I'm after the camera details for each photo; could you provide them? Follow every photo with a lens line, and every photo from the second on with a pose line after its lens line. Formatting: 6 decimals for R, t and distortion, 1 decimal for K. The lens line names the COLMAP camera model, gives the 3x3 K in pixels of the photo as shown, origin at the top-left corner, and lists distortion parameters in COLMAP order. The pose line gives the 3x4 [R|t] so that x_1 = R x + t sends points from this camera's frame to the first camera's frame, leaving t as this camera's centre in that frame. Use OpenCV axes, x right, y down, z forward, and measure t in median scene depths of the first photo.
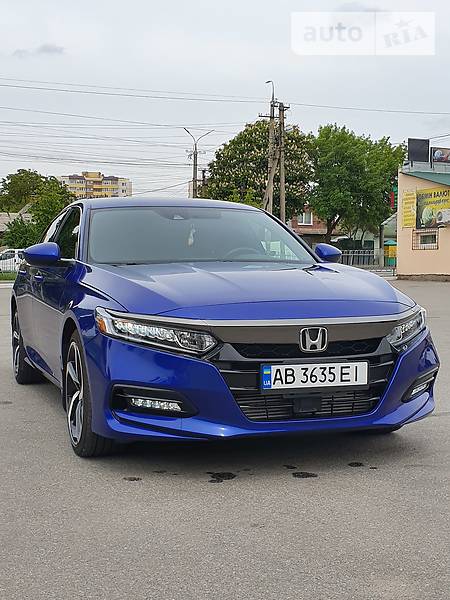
lens RADIAL K [[772.2, 0, 225.0], [0, 772.2, 300.0], [0, 0, 1]] dist [0.104529, -0.096104]
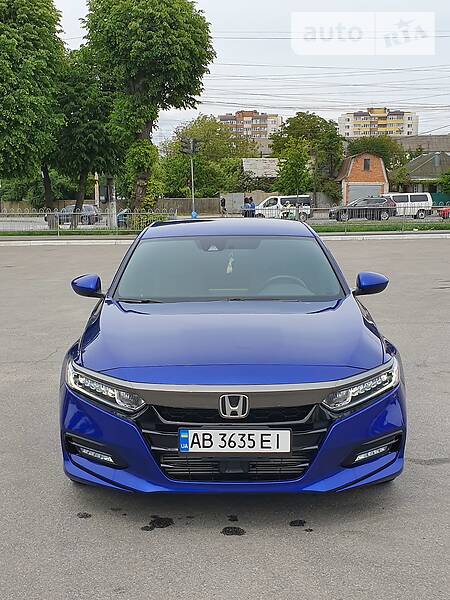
lens RADIAL K [[772.2, 0, 225.0], [0, 772.2, 300.0], [0, 0, 1]] dist [0.104529, -0.096104]
pose [[0.943775, 0.032370, -0.329000, 0.438618], [-0.009197, 0.997380, 0.071748, -0.164586], [0.330460, -0.064689, 0.941600, 0.030996]]
